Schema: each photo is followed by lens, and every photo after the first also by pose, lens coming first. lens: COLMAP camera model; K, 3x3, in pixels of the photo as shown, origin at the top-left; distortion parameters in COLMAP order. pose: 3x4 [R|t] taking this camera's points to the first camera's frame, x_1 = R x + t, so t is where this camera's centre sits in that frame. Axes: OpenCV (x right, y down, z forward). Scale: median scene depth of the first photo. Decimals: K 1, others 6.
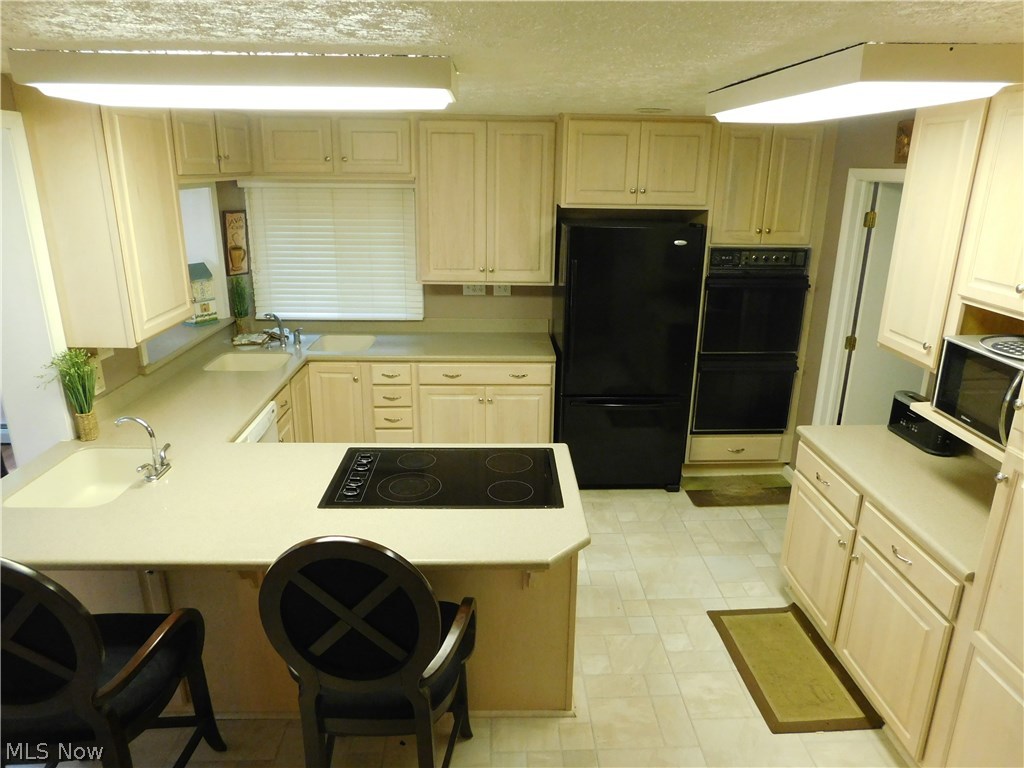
lens RADIAL K [[677.0, 0, 518.2], [0, 677.0, 377.1], [0, 0, 1]] dist [-0.069928, 0.056043]
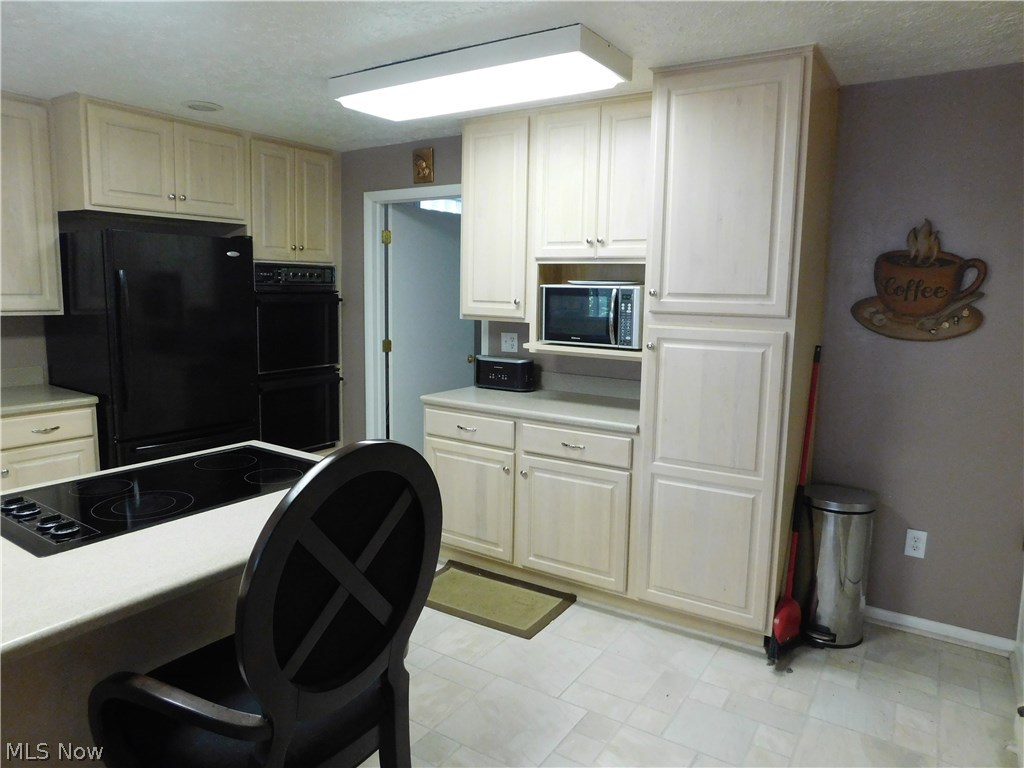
lens RADIAL K [[677.0, 0, 518.2], [0, 677.0, 377.1], [0, 0, 1]] dist [-0.069928, 0.056043]
pose [[0.578393, -0.107929, 0.808587, -0.305293], [0.232179, 0.971994, -0.036341, 0.095365], [-0.782019, 0.208756, 0.587253, 0.171476]]
